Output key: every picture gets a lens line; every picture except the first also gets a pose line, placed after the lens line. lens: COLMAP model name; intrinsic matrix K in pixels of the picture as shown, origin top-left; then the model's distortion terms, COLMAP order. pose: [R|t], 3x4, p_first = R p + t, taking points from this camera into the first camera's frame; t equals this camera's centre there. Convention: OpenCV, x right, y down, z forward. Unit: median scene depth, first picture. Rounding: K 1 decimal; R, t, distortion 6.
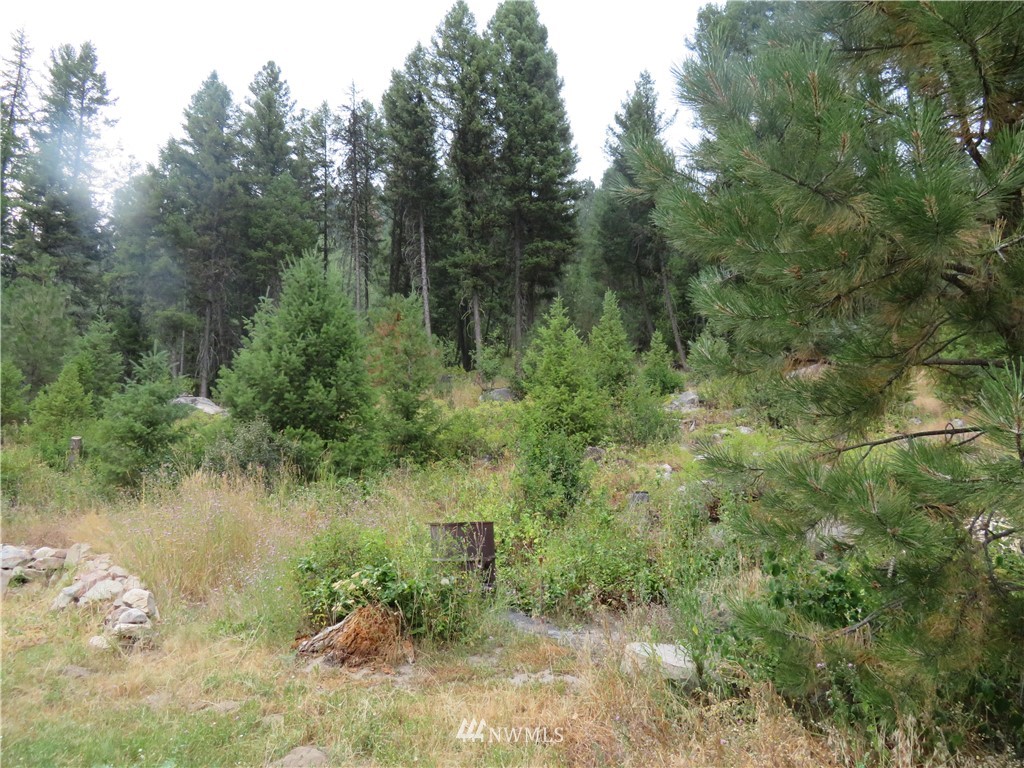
lens RADIAL K [[734.8, 0, 512.3], [0, 734.8, 385.9], [0, 0, 1]] dist [-0.005466, 0.001197]
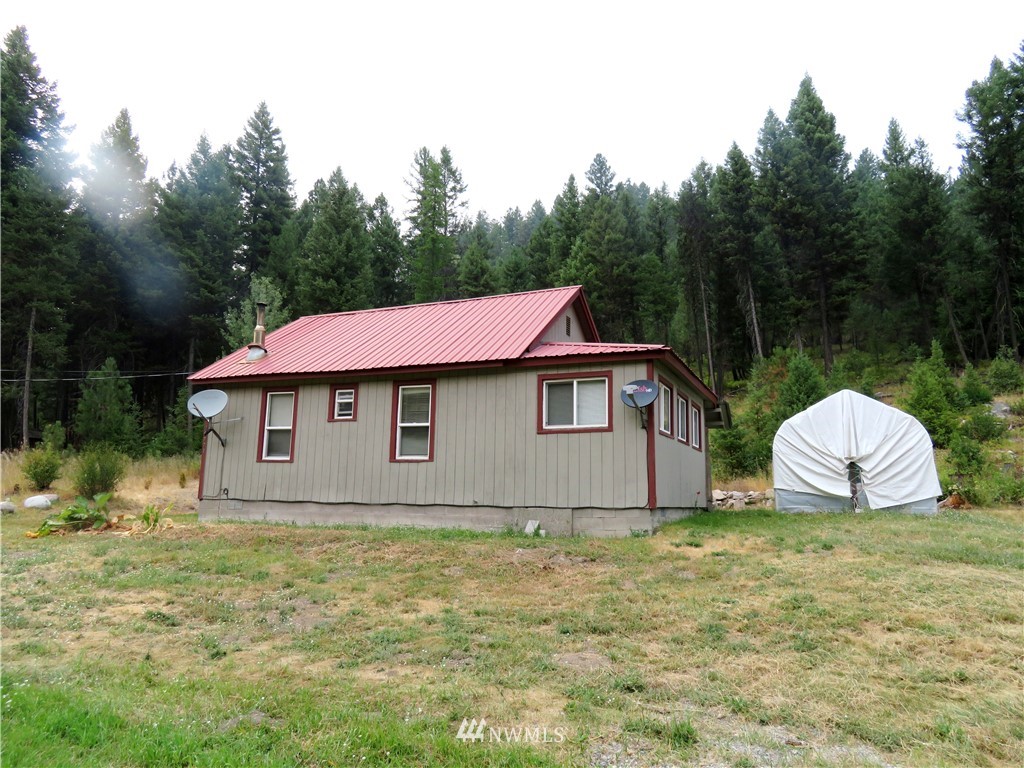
lens RADIAL K [[734.8, 0, 512.7], [0, 734.8, 381.3], [0, 0, 1]] dist [-0.005466, 0.001197]
pose [[0.961301, -0.053851, -0.270187, -0.191995], [0.057106, 0.998359, 0.004195, -0.059939], [0.269517, -0.019463, 0.962799, -0.457473]]
